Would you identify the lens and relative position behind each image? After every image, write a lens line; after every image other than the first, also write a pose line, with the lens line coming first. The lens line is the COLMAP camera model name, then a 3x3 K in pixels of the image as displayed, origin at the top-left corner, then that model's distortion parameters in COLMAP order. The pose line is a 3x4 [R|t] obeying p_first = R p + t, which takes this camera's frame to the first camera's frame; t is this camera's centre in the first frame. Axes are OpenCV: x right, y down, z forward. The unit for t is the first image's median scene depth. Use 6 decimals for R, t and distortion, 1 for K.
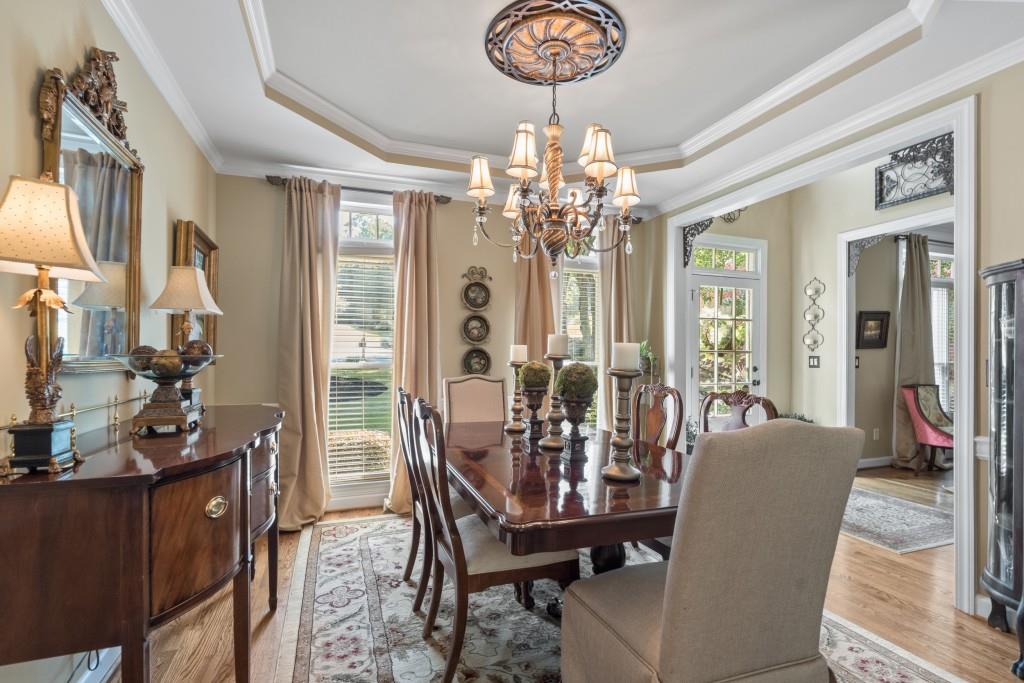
lens RADIAL K [[489.2, 0, 519.1], [0, 489.2, 351.3], [0, 0, 1]] dist [-0.003046, -0.000209]
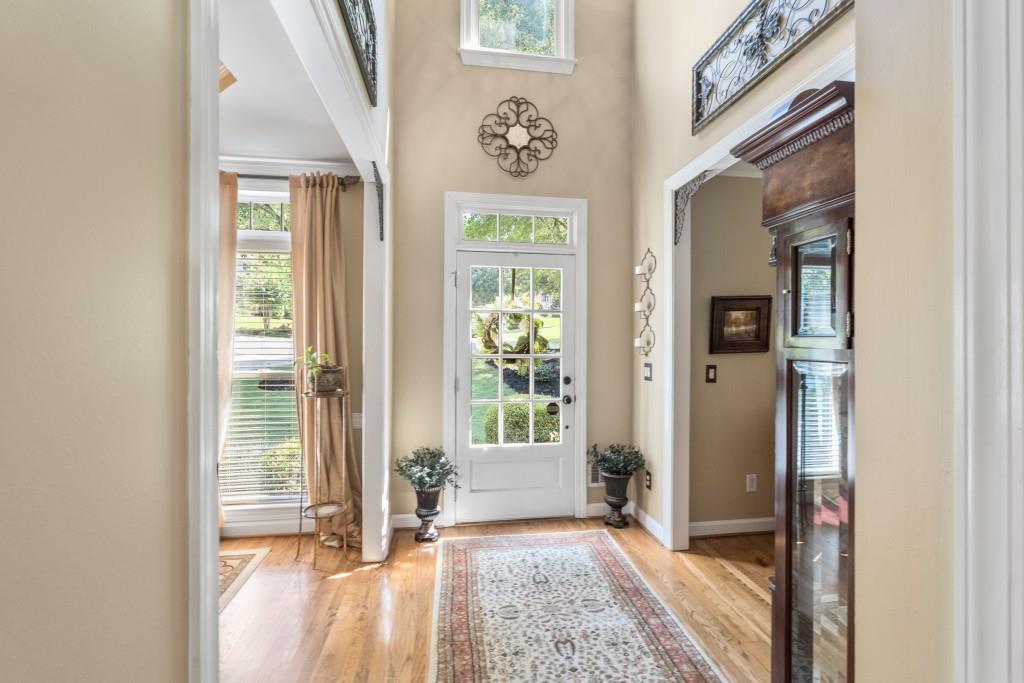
lens RADIAL K [[458.1, 0, 511.7], [0, 458.1, 336.4], [0, 0, 1]] dist [-0.002091, -0.002504]
pose [[0.977451, -0.000499, -0.211162, 0.389850], [0.002514, 0.999954, 0.009274, -0.024458], [0.211148, -0.009596, 0.977407, 0.234599]]
